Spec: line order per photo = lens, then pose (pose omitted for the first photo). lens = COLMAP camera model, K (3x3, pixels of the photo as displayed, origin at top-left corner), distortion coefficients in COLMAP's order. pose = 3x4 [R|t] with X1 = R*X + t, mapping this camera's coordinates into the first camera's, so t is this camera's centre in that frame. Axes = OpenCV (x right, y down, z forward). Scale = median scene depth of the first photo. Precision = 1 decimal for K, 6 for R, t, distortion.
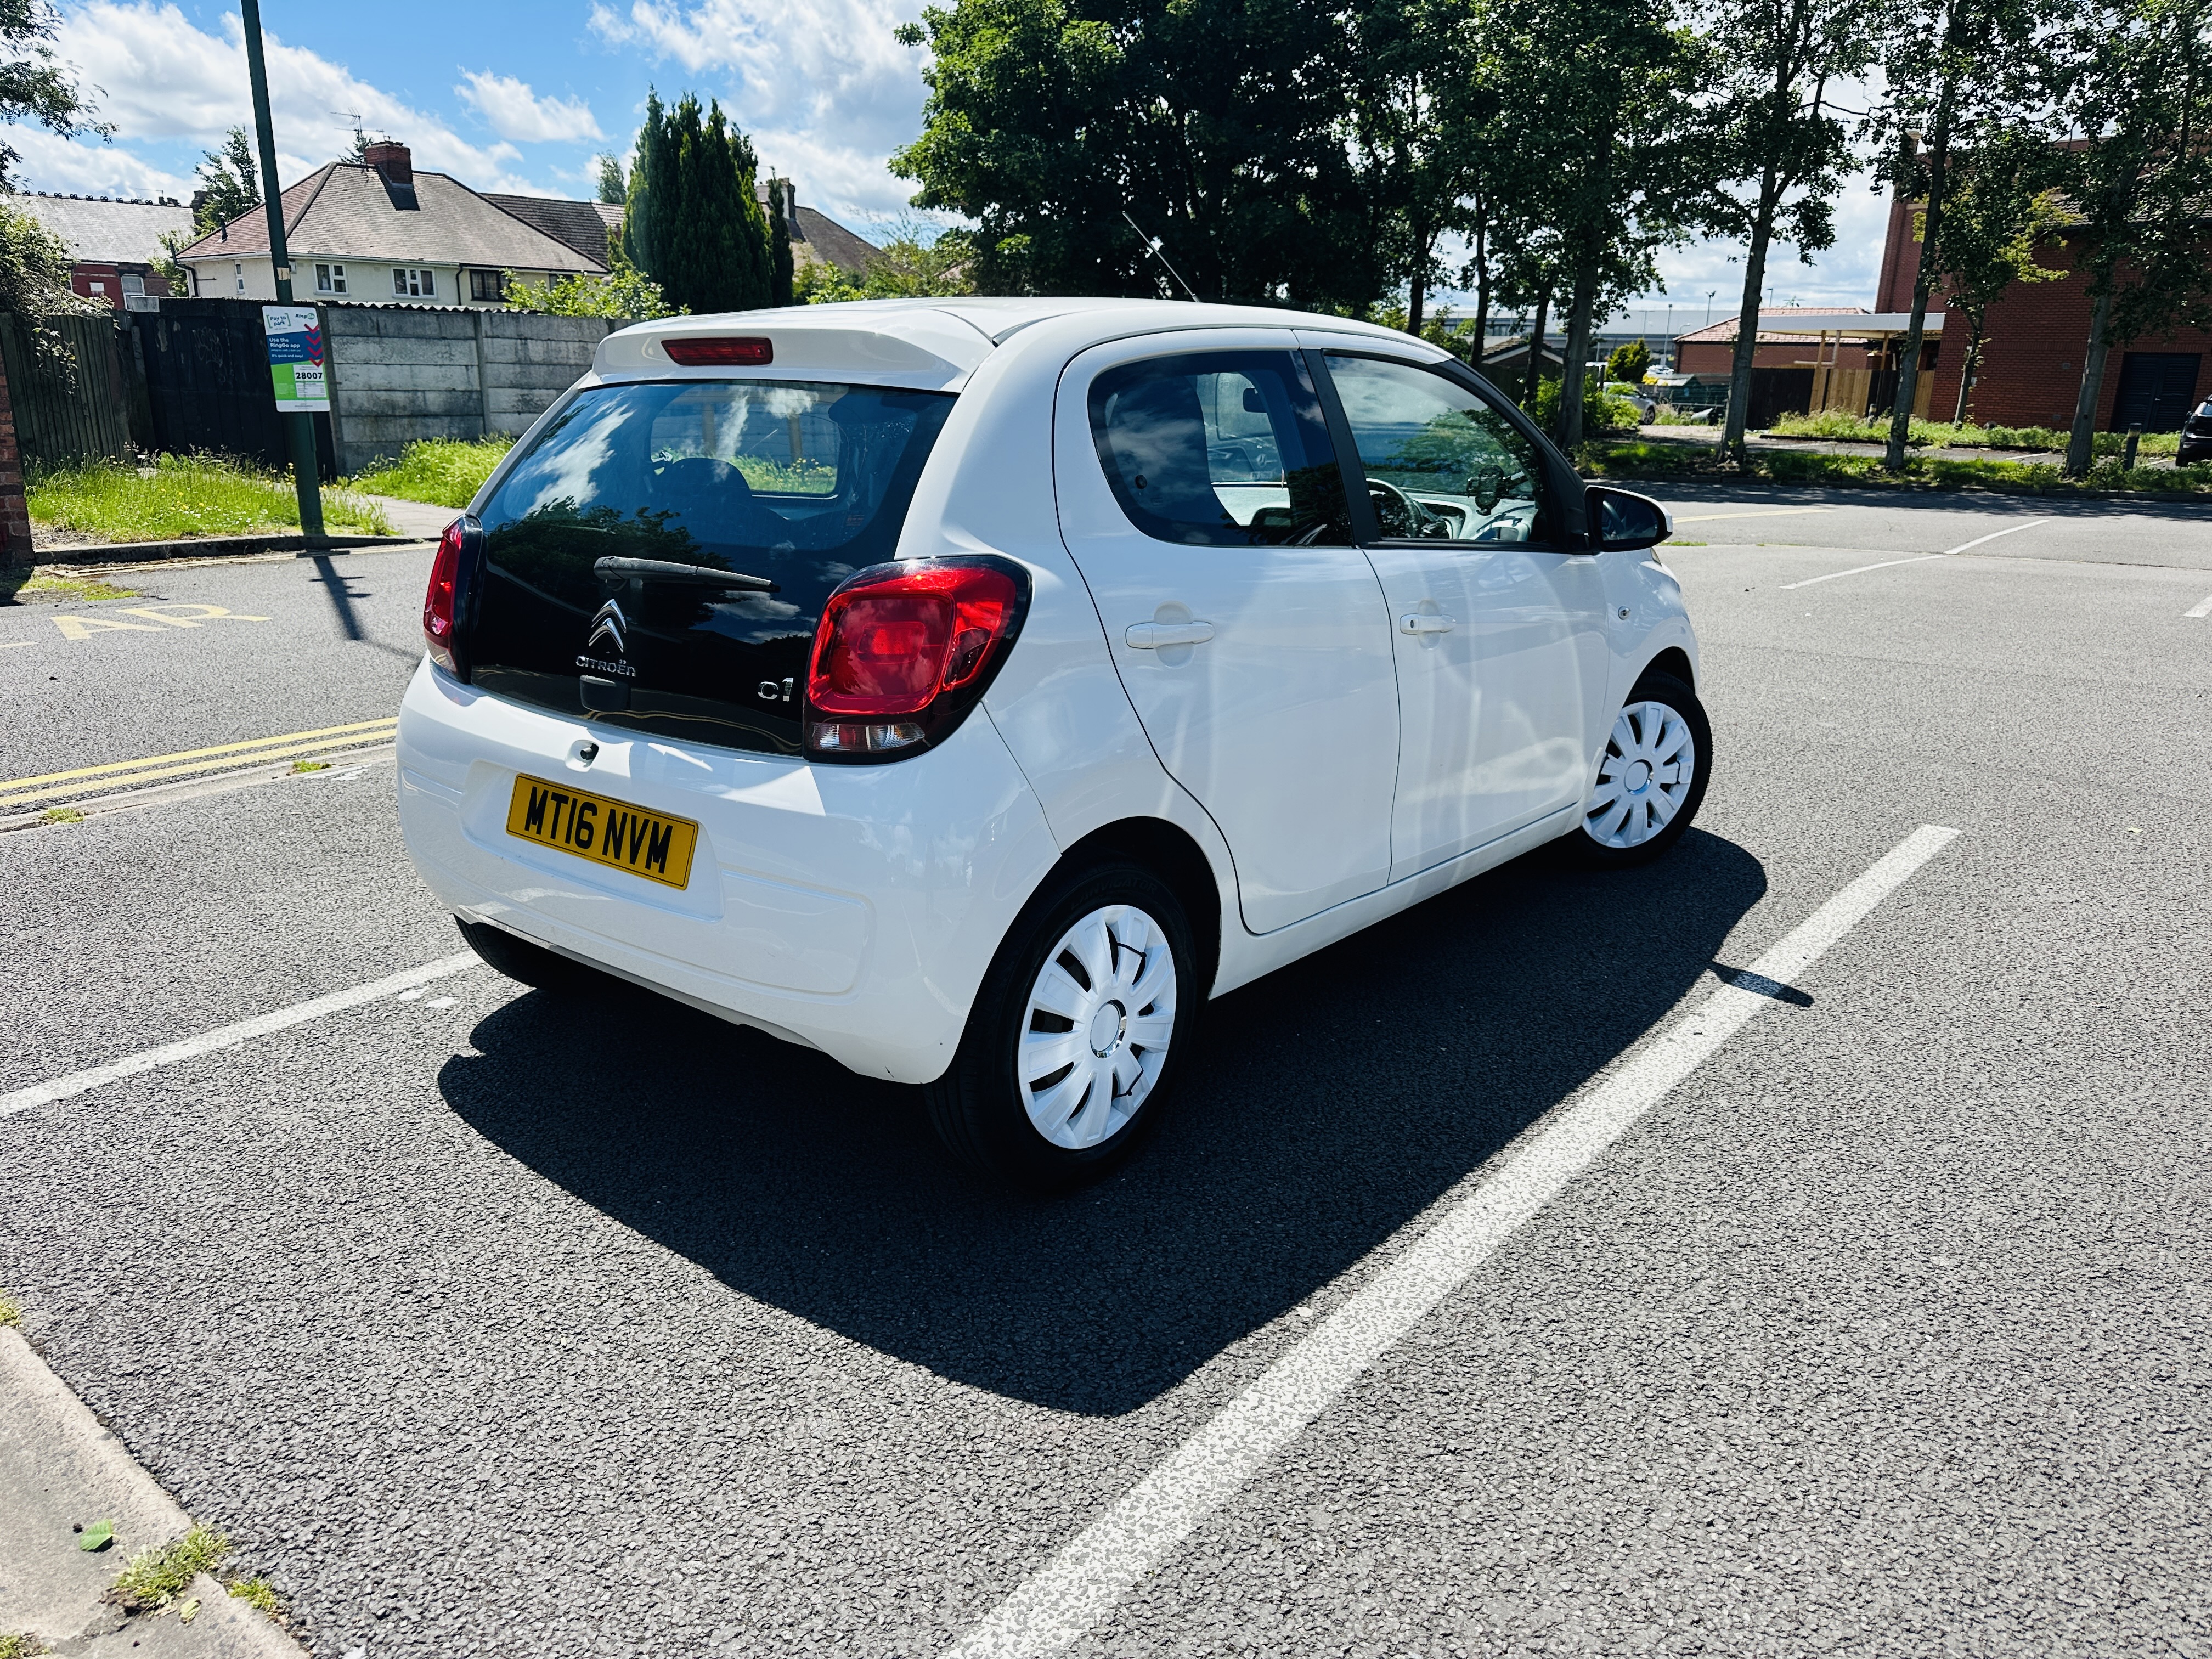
lens RADIAL K [[1577.2, 0, 1102.7], [0, 1577.2, 836.9], [0, 0, 1]] dist [0.008348, -0.007166]
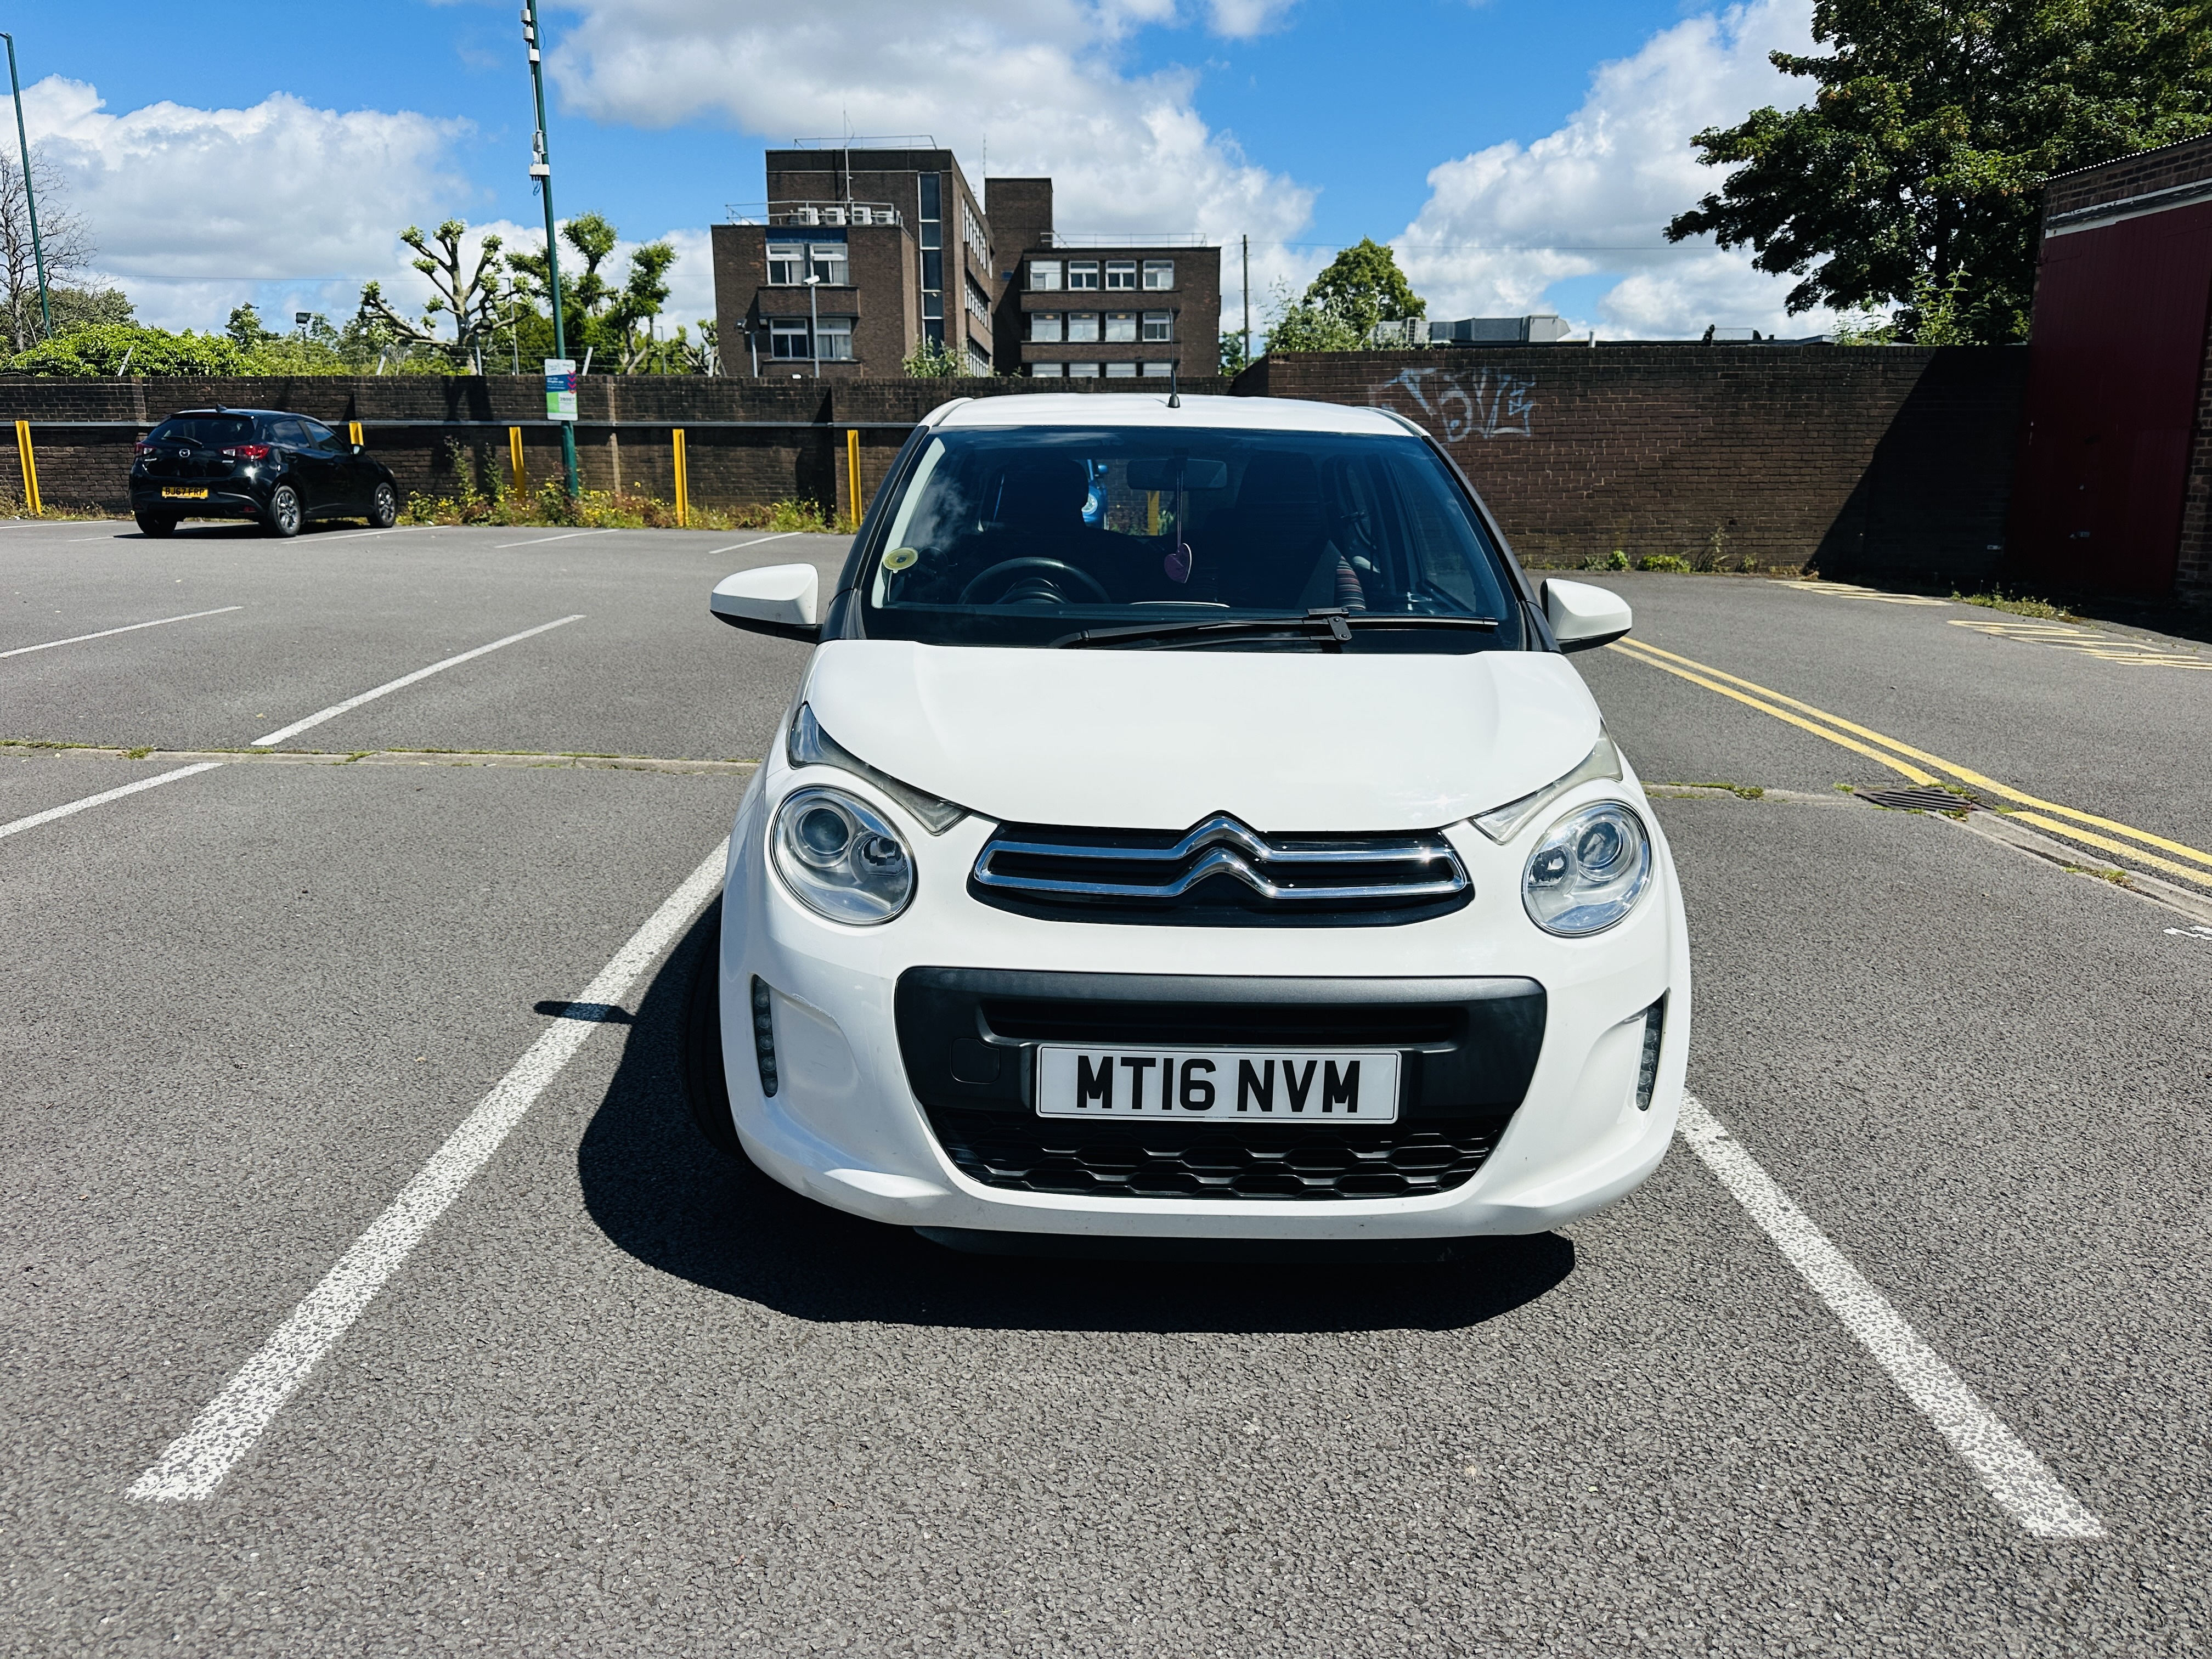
lens RADIAL K [[1577.2, 0, 1096.0], [0, 1577.2, 816.9], [0, 0, 1]] dist [0.008348, -0.007166]
pose [[-0.767015, 0.128387, -0.628653, 0.762832], [-0.194326, 0.887278, 0.418300, -0.501036], [0.611494, 0.443006, -0.655607, 1.757934]]
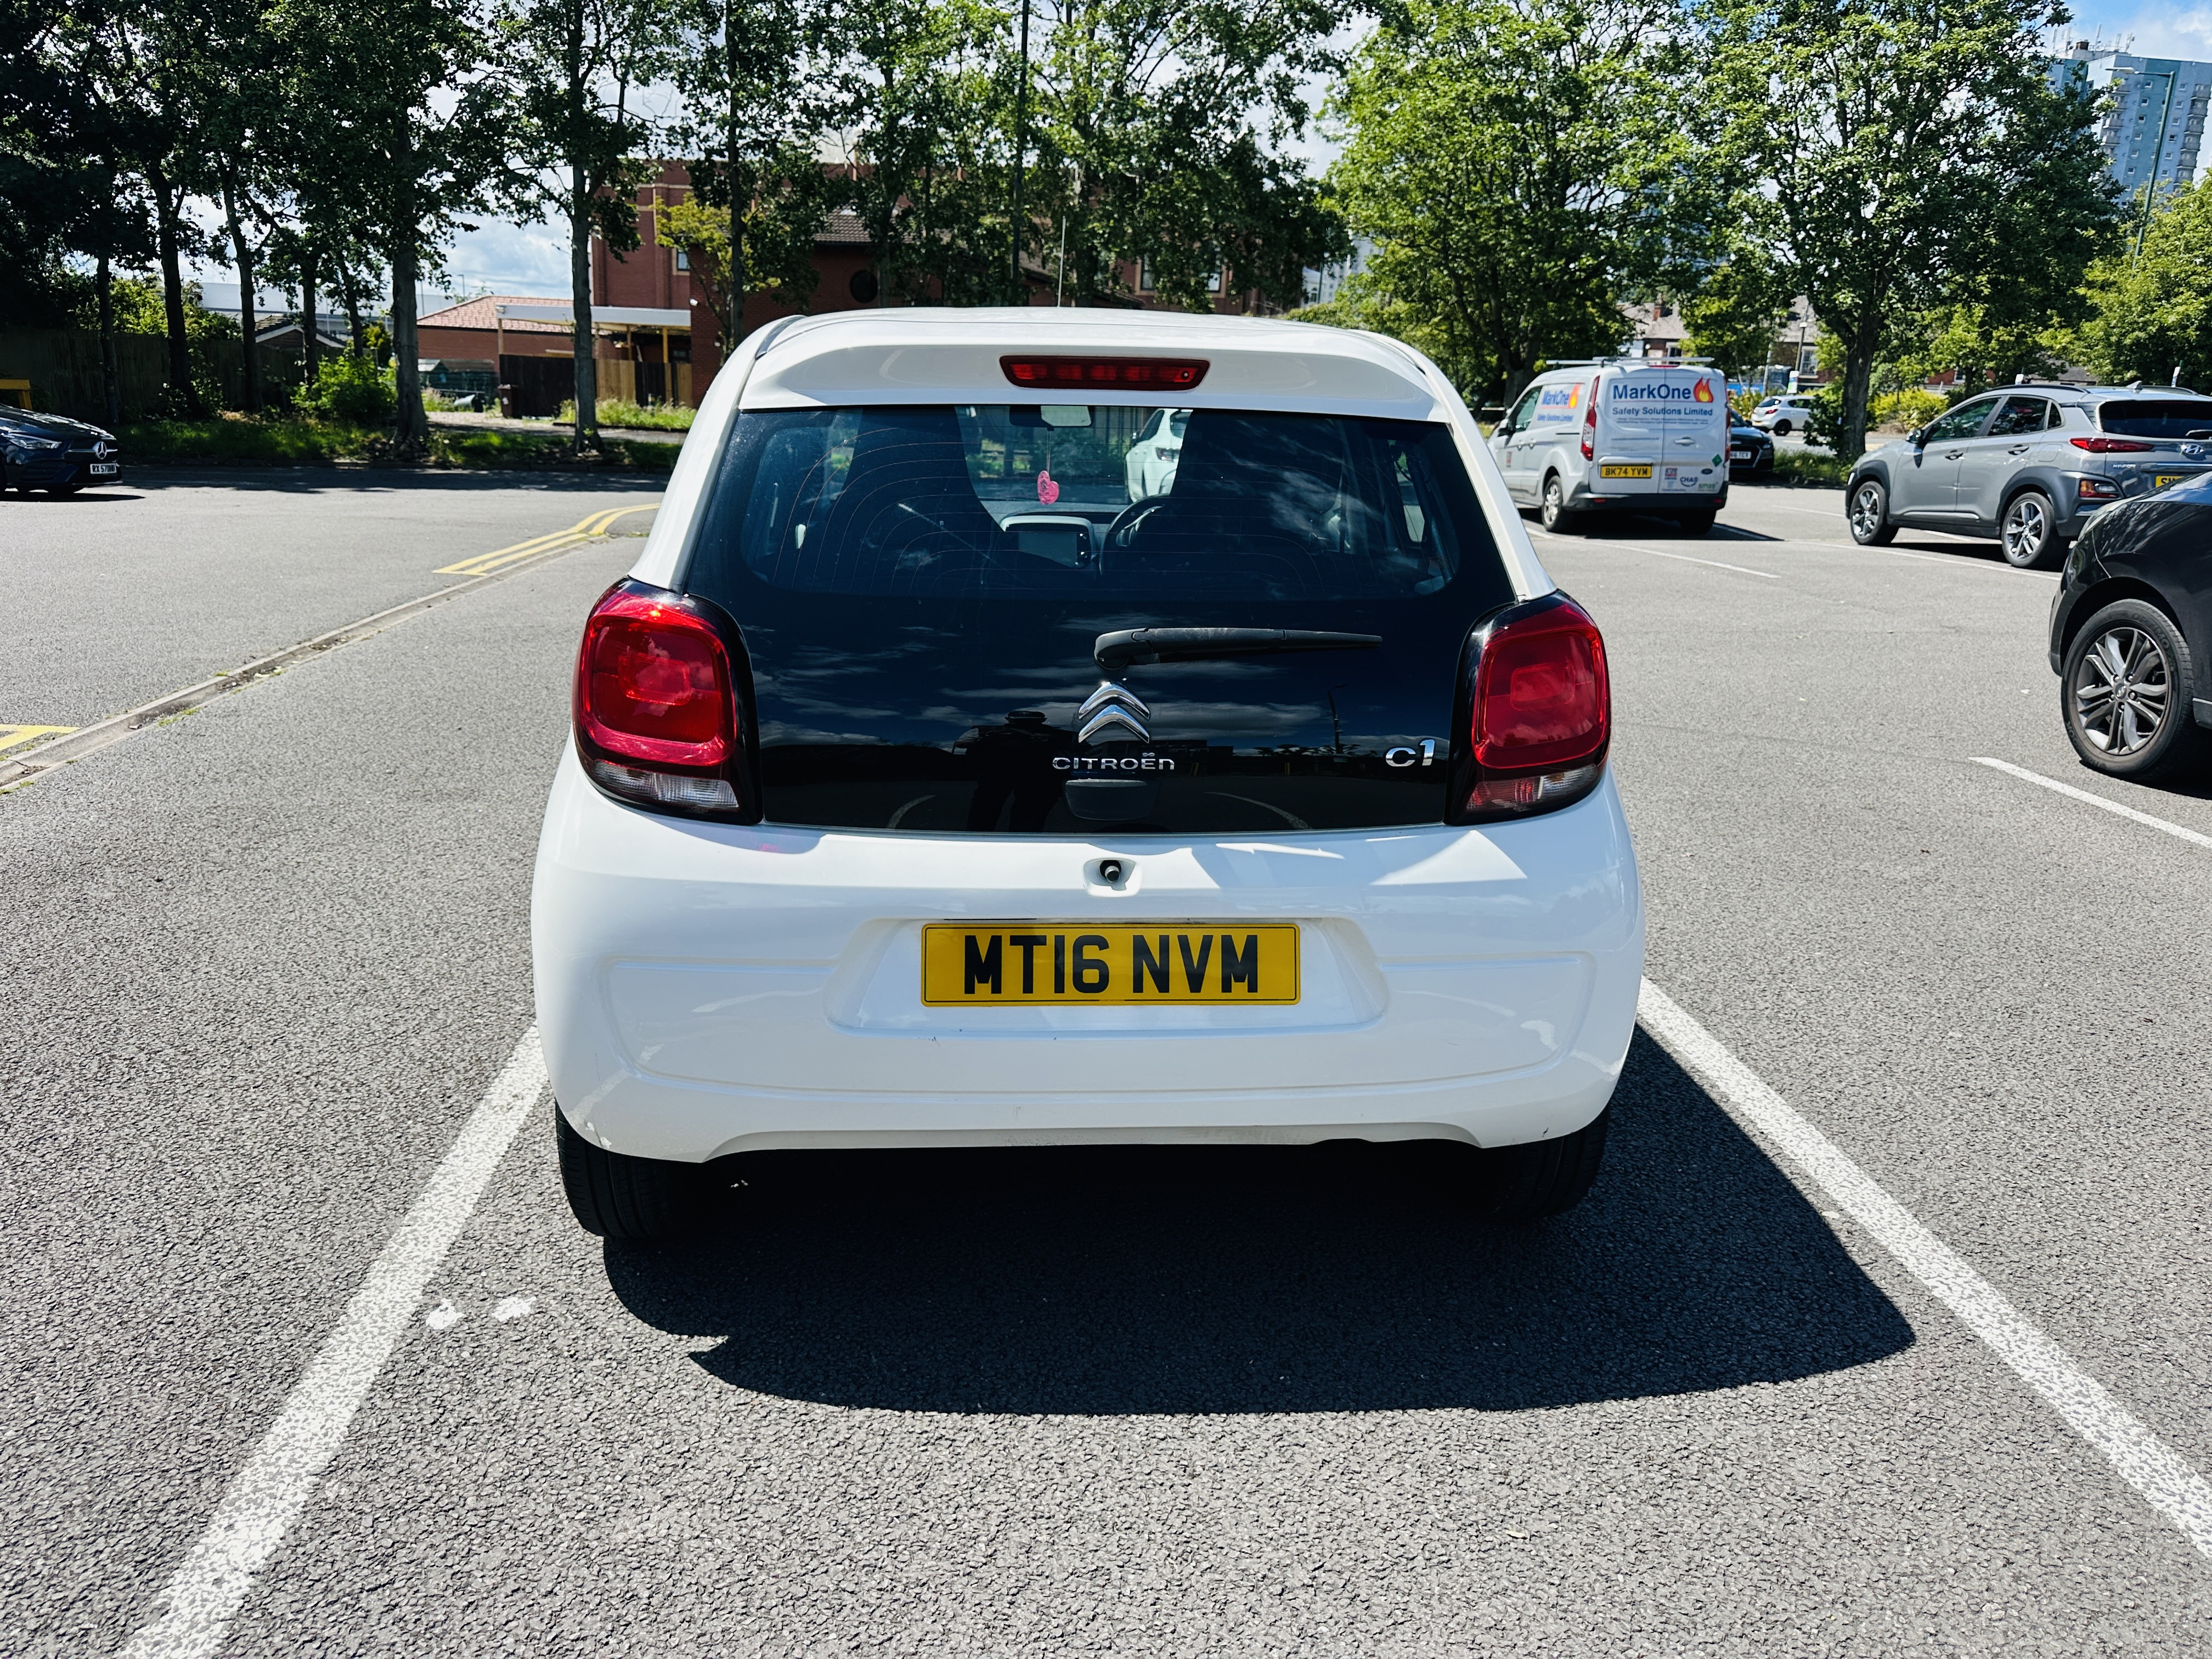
lens RADIAL K [[1577.2, 0, 1103.7], [0, 1577.2, 824.7], [0, 0, 1]] dist [0.008348, -0.007166]
pose [[0.718999, -0.171686, 0.673472, -0.617345], [0.170494, 0.982970, 0.068565, -0.094764], [-0.673774, 0.065525, 0.736026, 0.301549]]
